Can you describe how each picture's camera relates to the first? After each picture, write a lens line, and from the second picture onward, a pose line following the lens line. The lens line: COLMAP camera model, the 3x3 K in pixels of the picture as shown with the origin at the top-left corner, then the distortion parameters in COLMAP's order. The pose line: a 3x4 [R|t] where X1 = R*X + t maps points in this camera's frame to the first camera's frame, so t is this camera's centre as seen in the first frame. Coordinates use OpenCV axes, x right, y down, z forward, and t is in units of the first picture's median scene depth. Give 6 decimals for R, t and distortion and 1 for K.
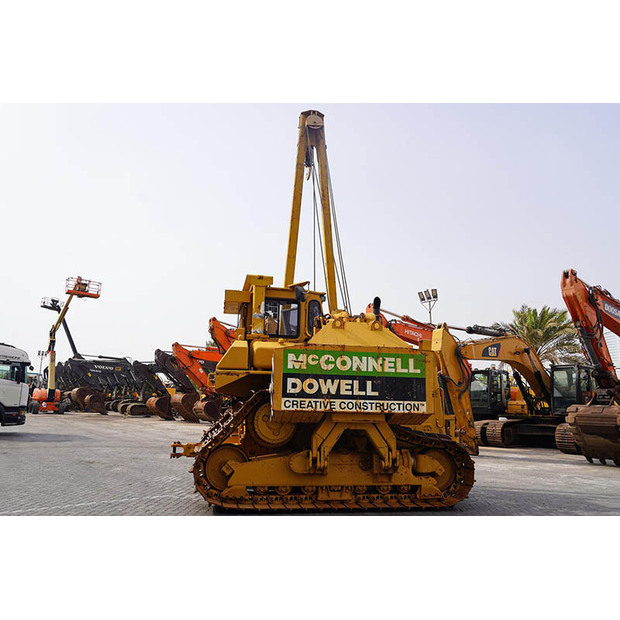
lens RADIAL K [[494.4, 0, 308.7], [0, 494.4, 312.2], [0, 0, 1]] dist [-0.006906, -0.001949]
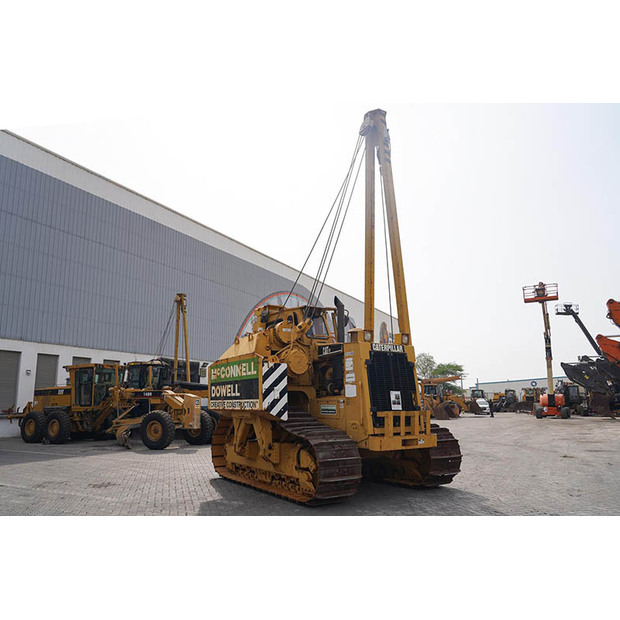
lens RADIAL K [[517.3, 0, 309.7], [0, 517.3, 312.9], [0, 0, 1]] dist [-0.017376, -0.003308]
pose [[0.332068, -0.191024, -0.923710, 1.406105], [0.186730, 0.973211, -0.134133, 0.171951], [0.924588, -0.127943, 0.358843, 0.724984]]
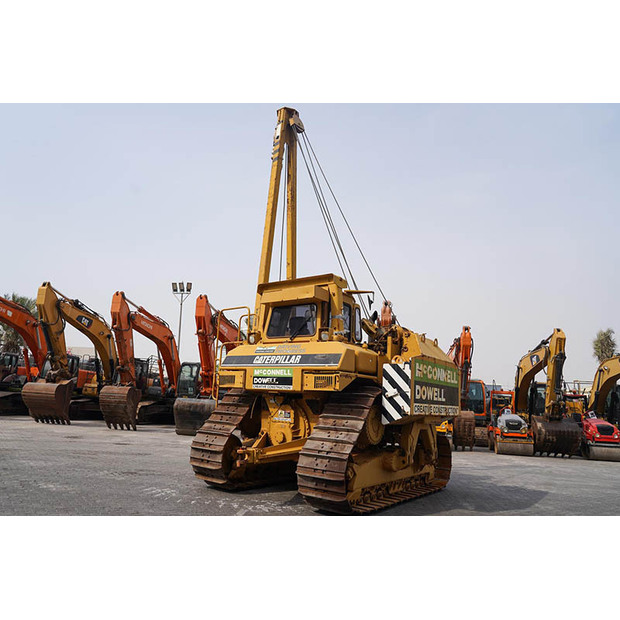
lens RADIAL K [[494.4, 0, 306.9], [0, 494.4, 308.6], [0, 0, 1]] dist [-0.006906, -0.001949]
pose [[0.728340, 0.141598, 0.670425, -0.941355], [-0.152731, 0.987349, -0.042609, 0.047370], [-0.667977, -0.071361, 0.740753, 0.346465]]
